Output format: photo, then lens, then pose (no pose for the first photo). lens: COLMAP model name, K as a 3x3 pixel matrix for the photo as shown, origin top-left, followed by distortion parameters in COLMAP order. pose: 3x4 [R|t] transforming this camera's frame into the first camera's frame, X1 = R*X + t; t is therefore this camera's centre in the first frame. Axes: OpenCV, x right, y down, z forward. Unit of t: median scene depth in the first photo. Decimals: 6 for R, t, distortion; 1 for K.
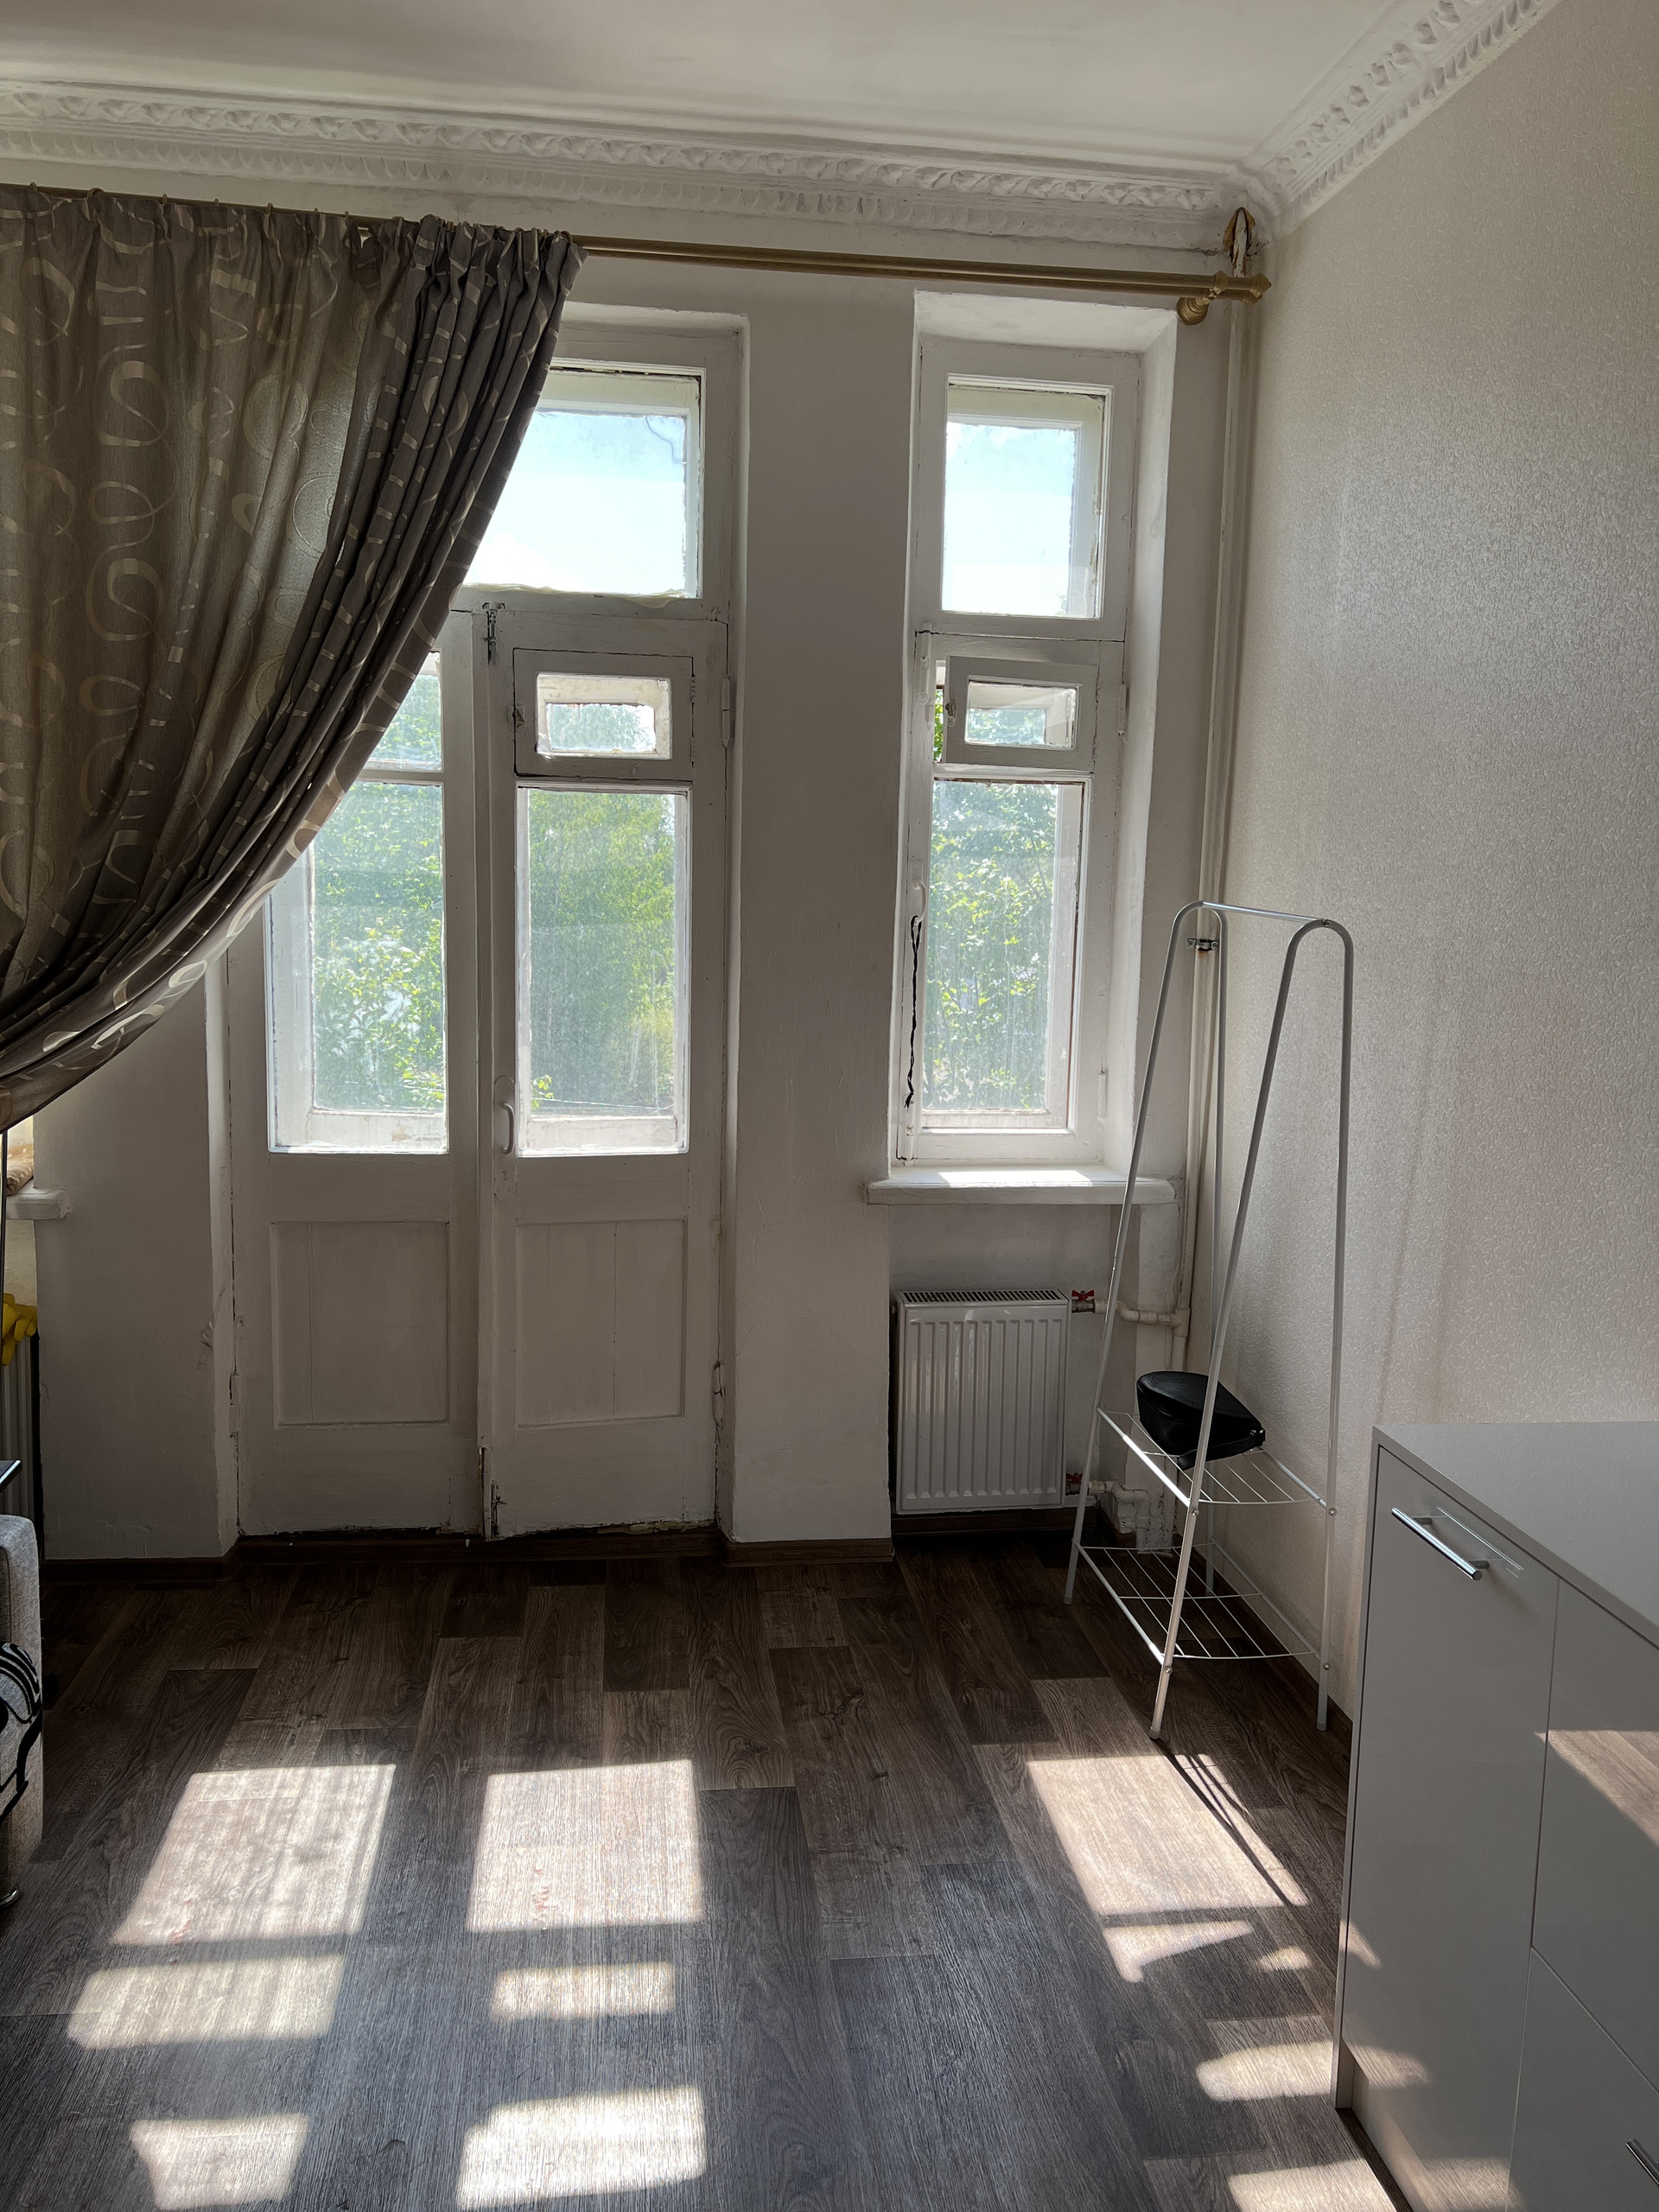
lens RADIAL K [[1668.6, 0, 823.3], [0, 1668.6, 1099.8], [0, 0, 1]] dist [0.062772, -0.075049]
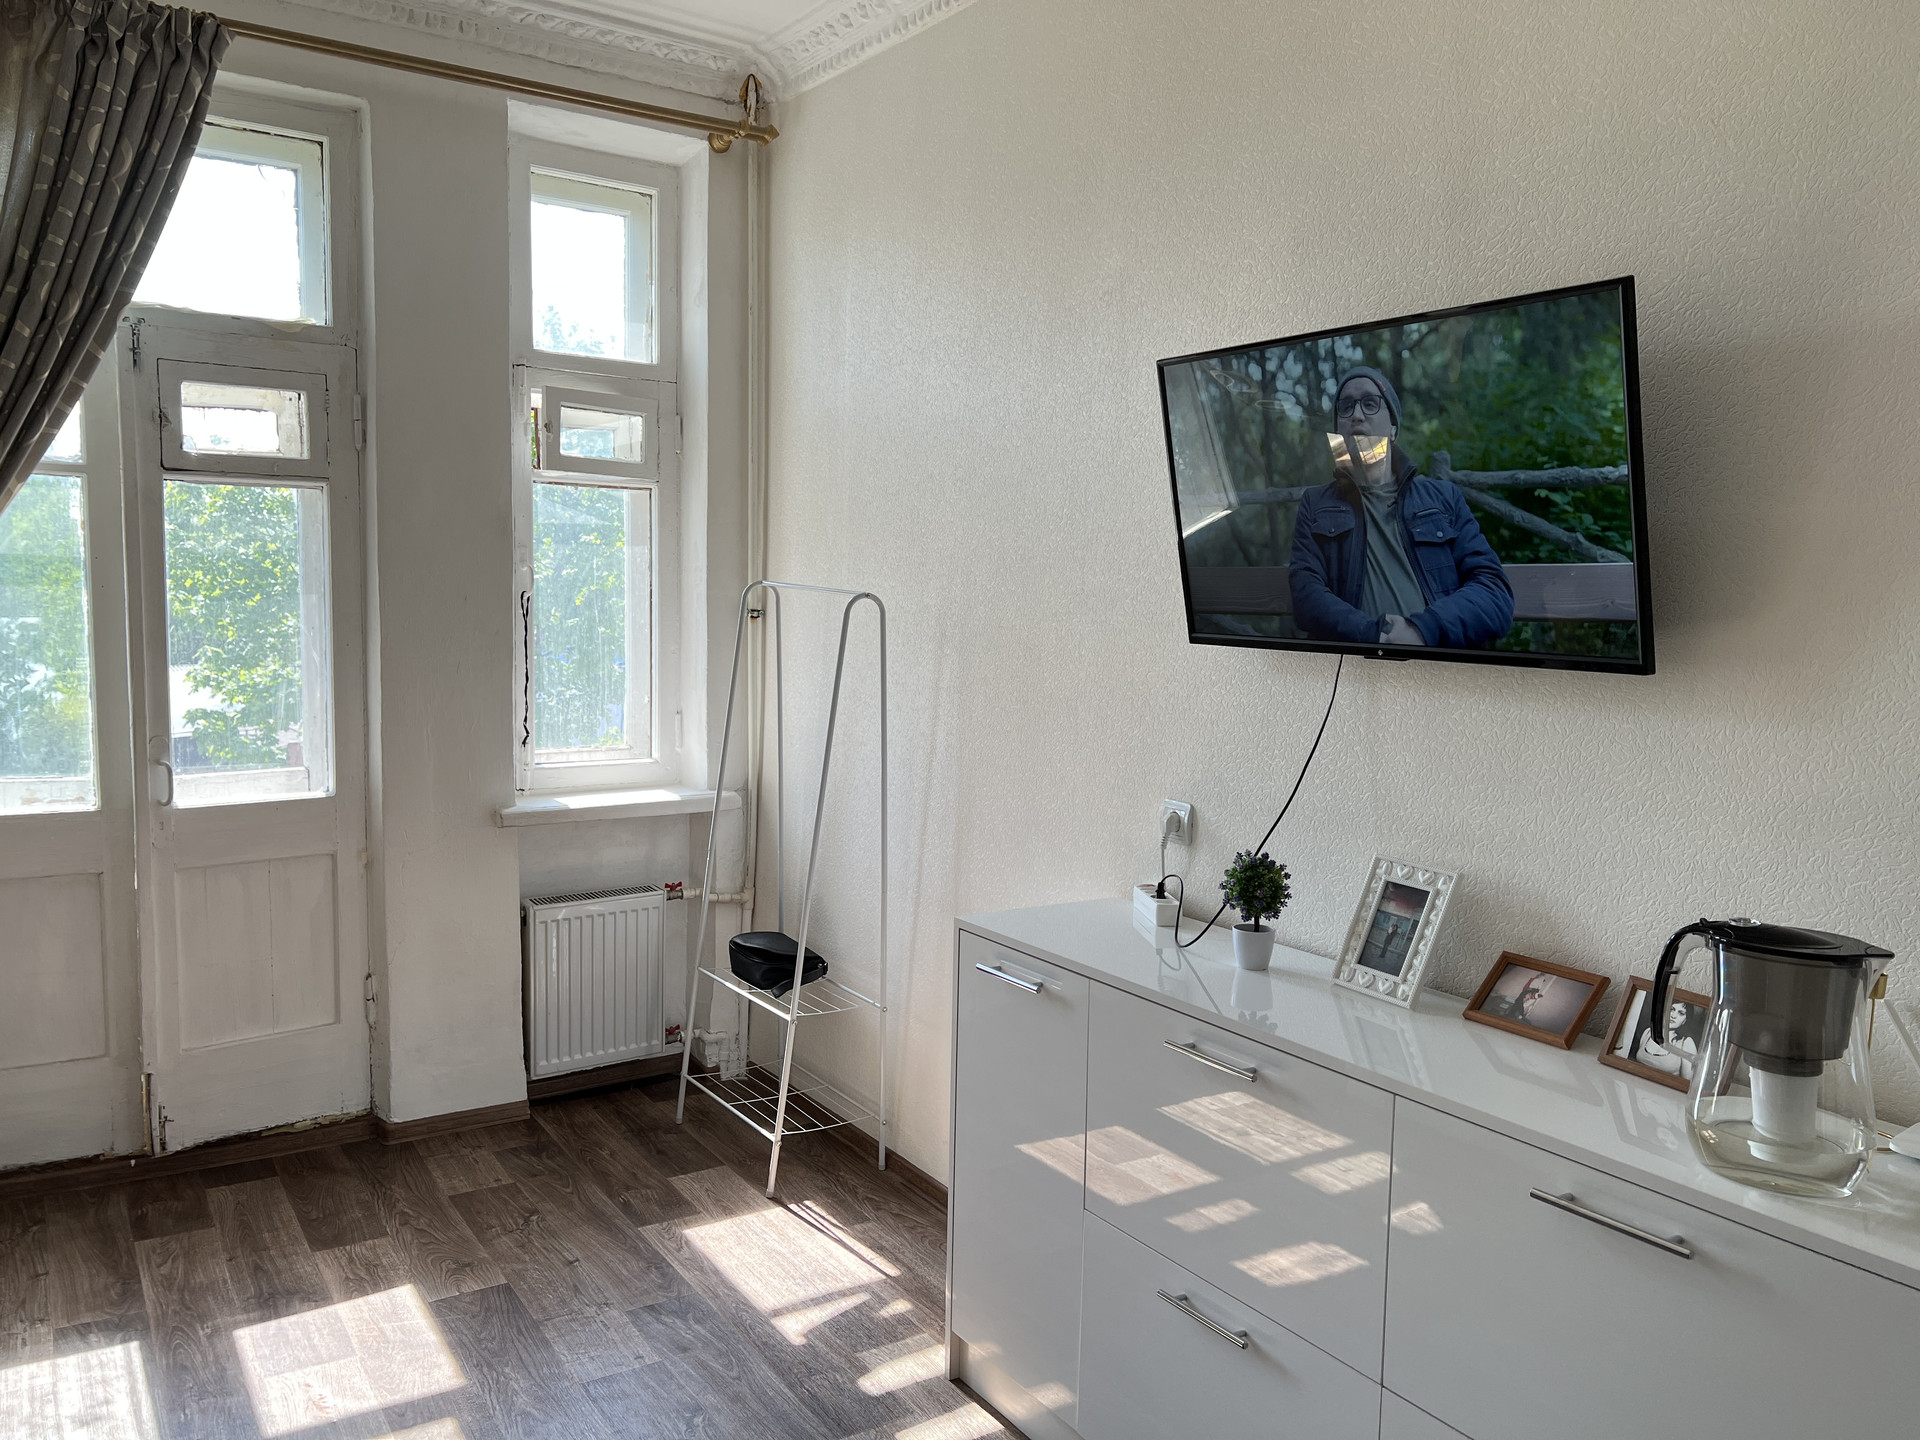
lens RADIAL K [[1464.0, 0, 957.1], [0, 1464.0, 716.5], [0, 0, 1]] dist [0.034990, -0.026438]
pose [[0.899785, -0.042808, 0.434229, -0.143593], [0.055304, 0.998338, -0.016179, 0.018686], [-0.432815, 0.038572, 0.900657, -0.124576]]
